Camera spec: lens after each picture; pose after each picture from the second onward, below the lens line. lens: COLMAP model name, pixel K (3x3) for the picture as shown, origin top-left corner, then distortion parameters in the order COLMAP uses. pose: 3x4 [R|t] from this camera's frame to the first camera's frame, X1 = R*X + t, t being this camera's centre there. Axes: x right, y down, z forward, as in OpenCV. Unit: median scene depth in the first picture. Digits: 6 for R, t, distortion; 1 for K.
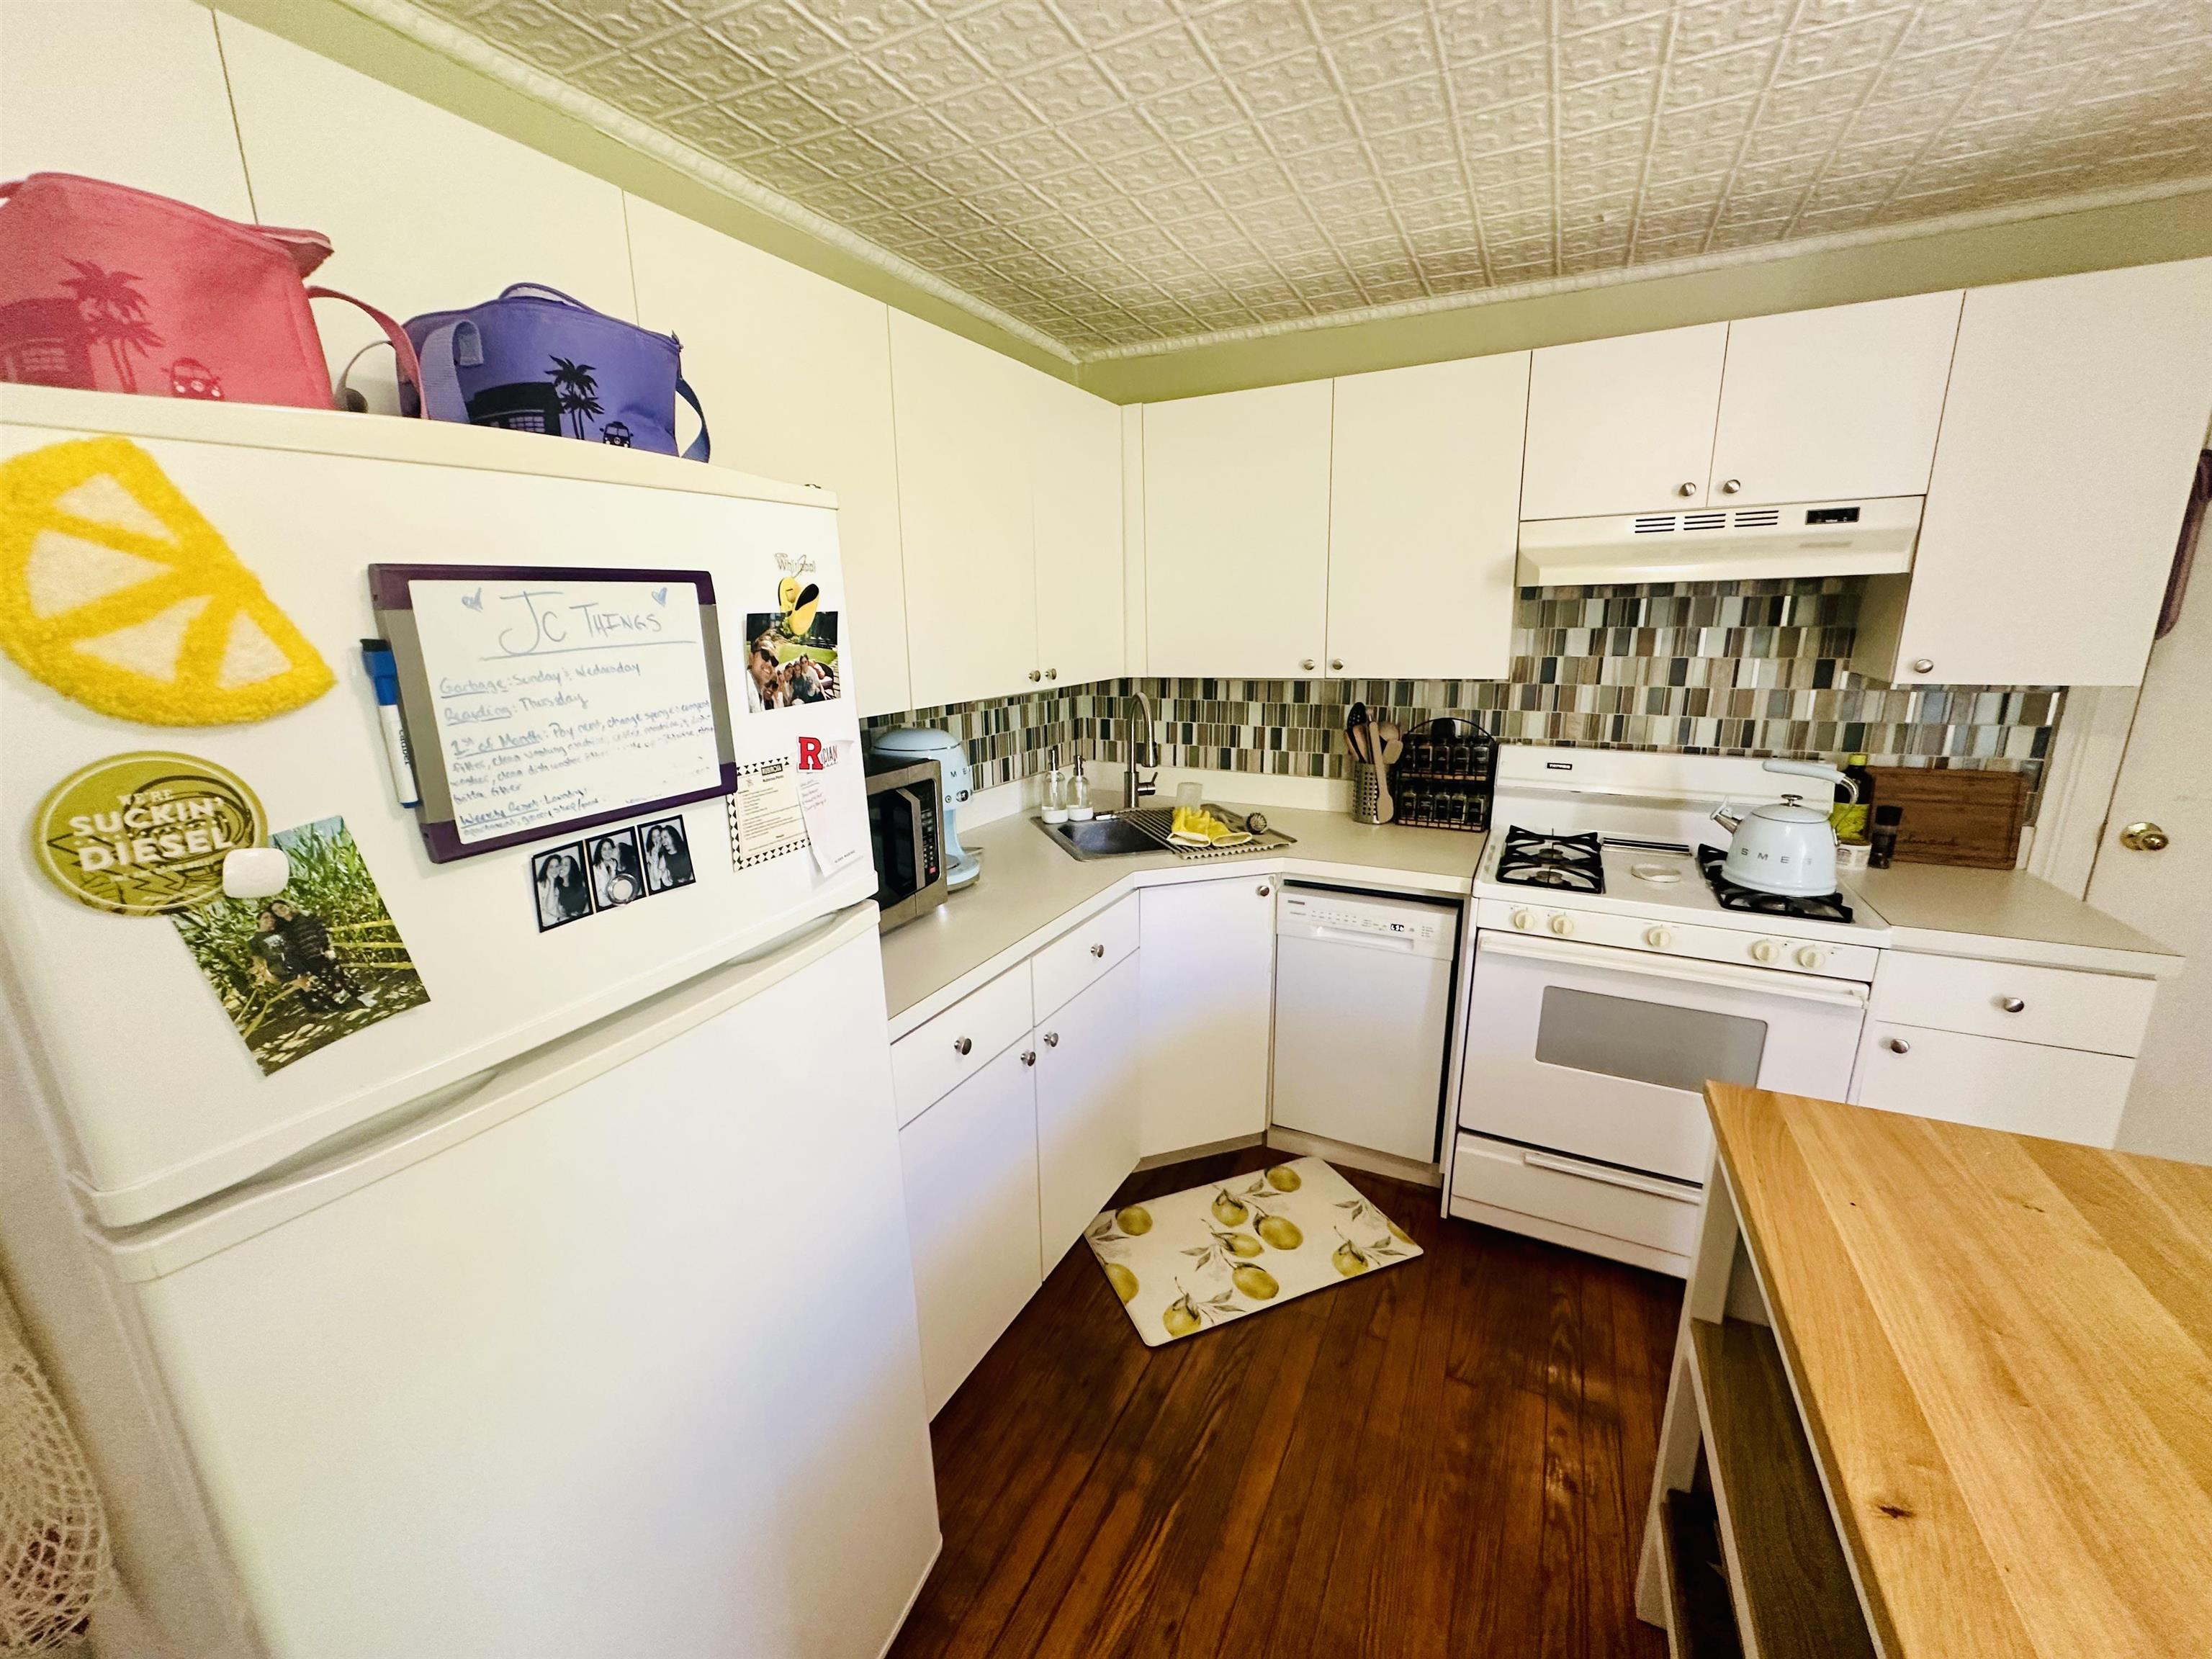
lens RADIAL K [[882.2, 0, 1106.8], [0, 882.2, 825.8], [0, 0, 1]] dist [-0.002374, 0.000418]
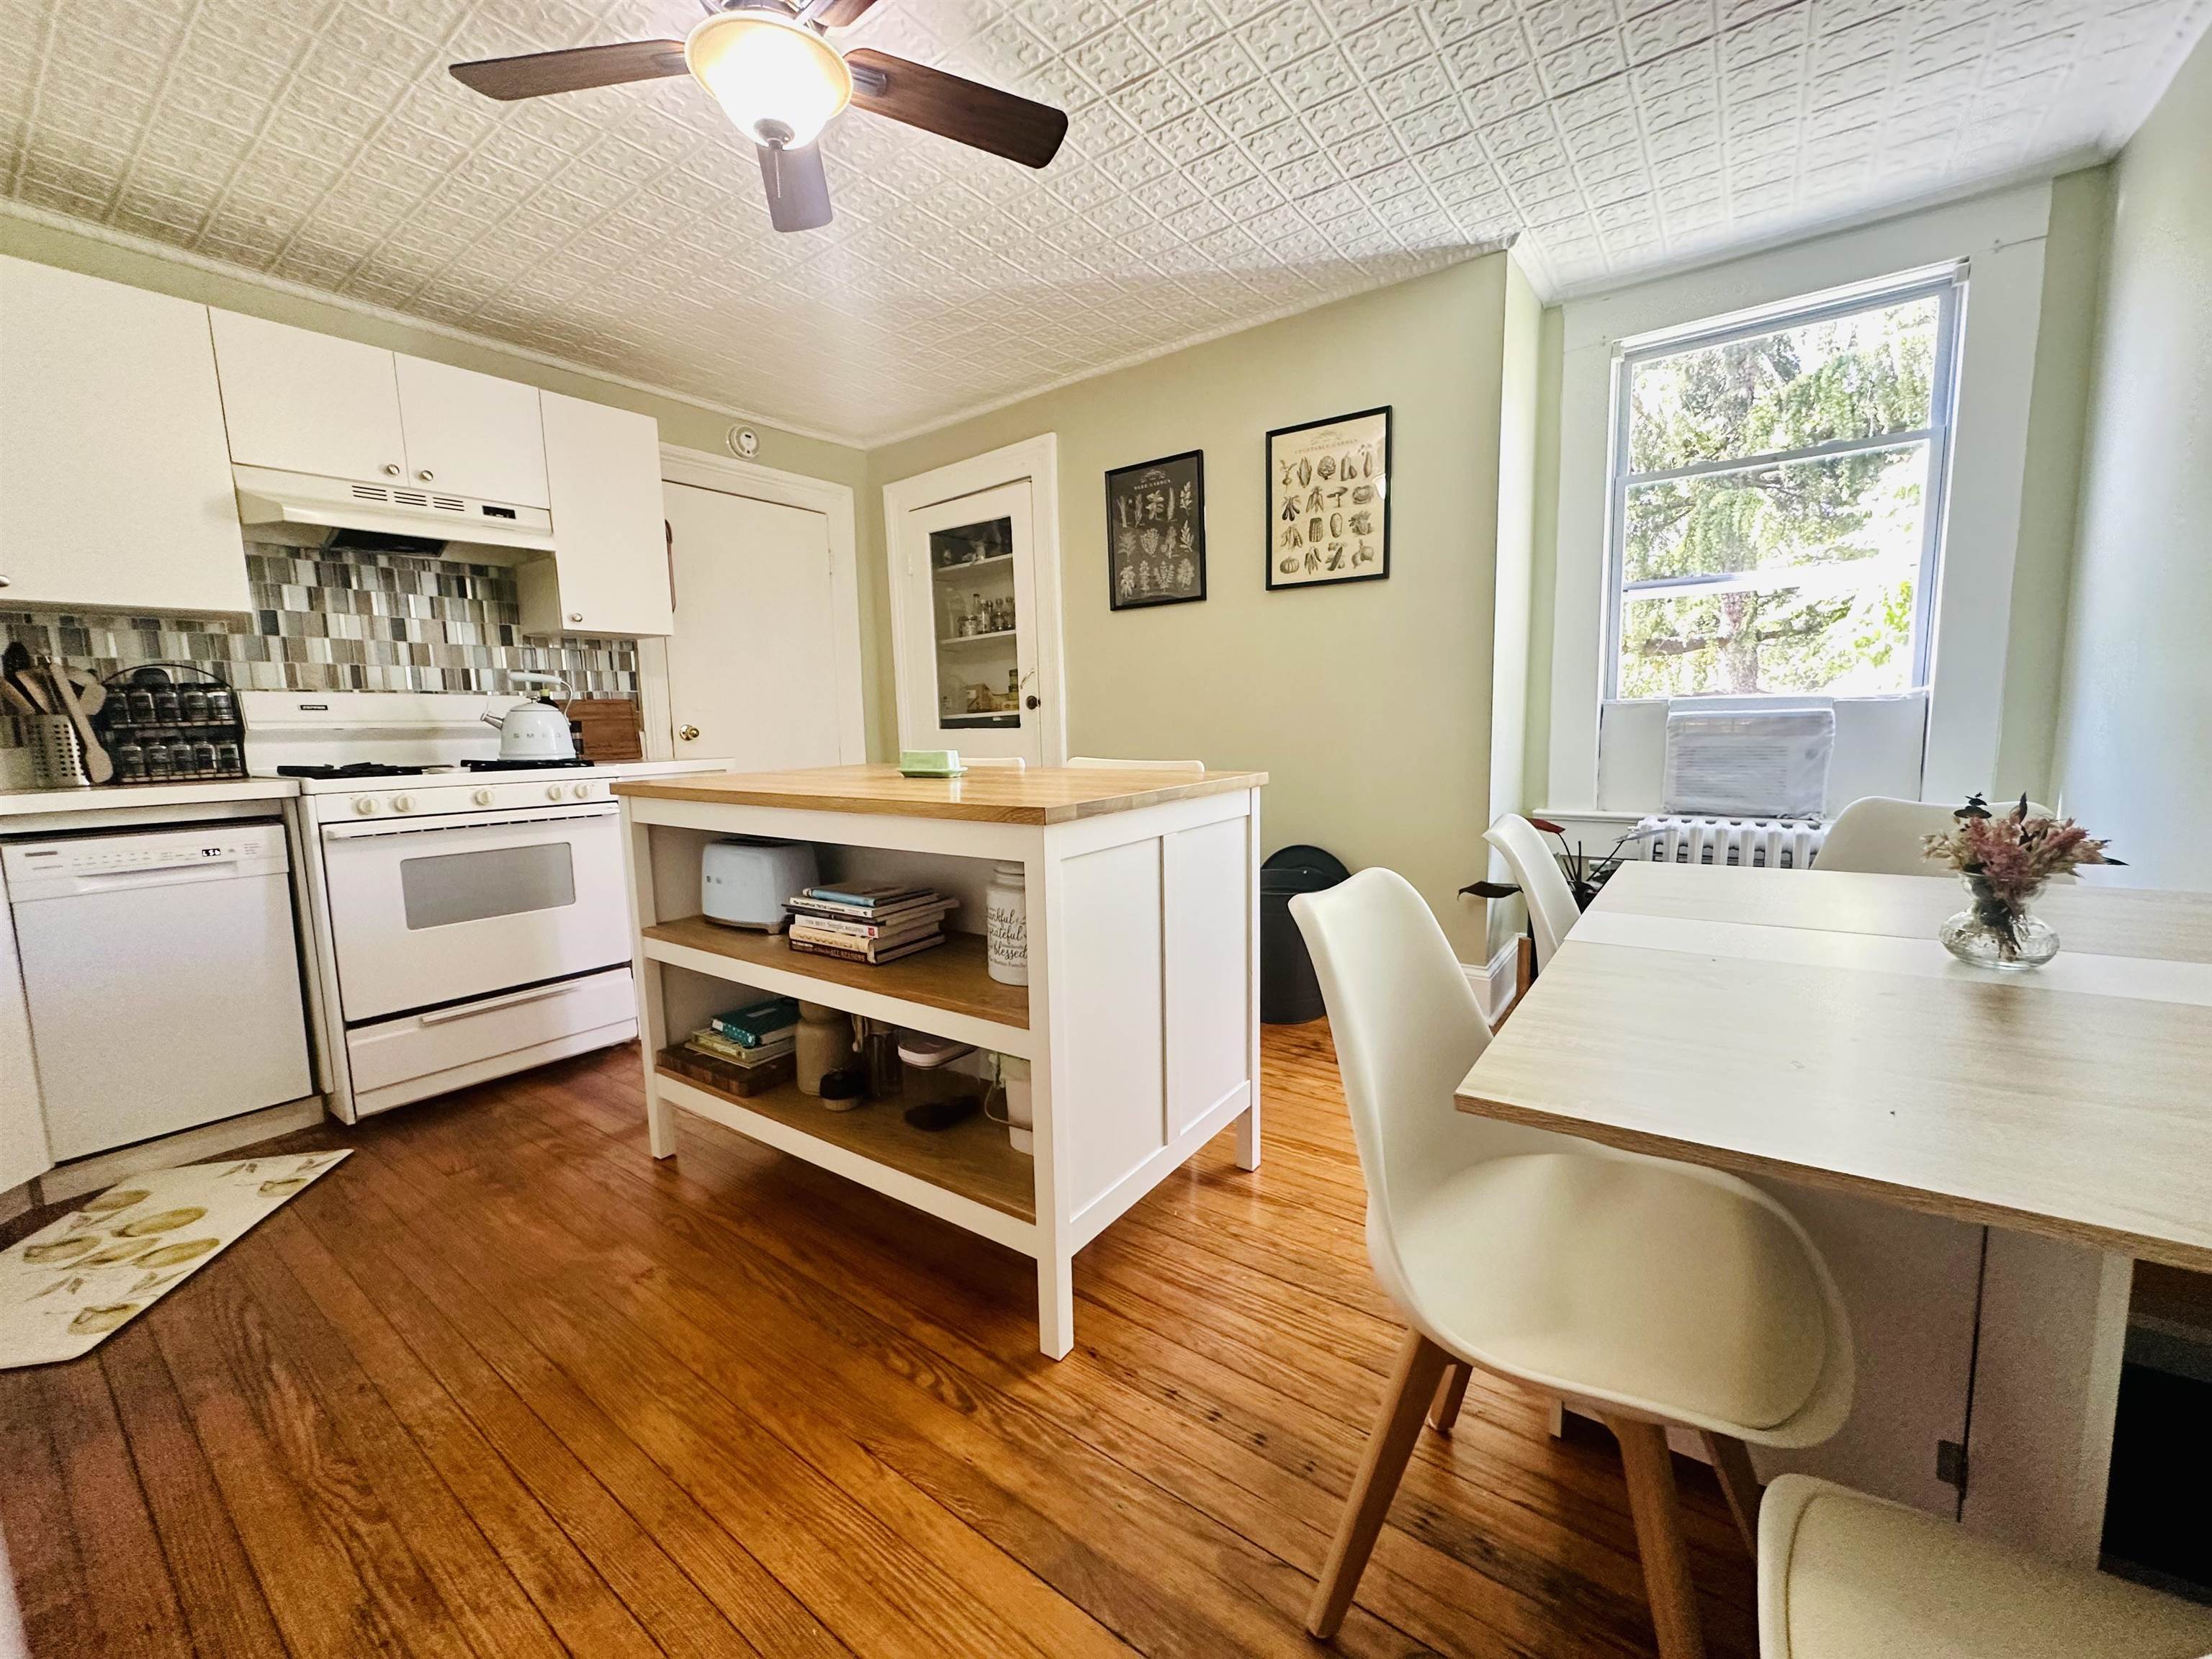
lens RADIAL K [[882.2, 0, 1106.8], [0, 882.2, 825.8], [0, 0, 1]] dist [-0.002374, 0.000418]
pose [[0.160909, -0.107948, 0.981048, -0.442880], [0.253238, 0.965240, 0.064673, 0.271837], [-0.953928, 0.238032, 0.182652, -0.098637]]
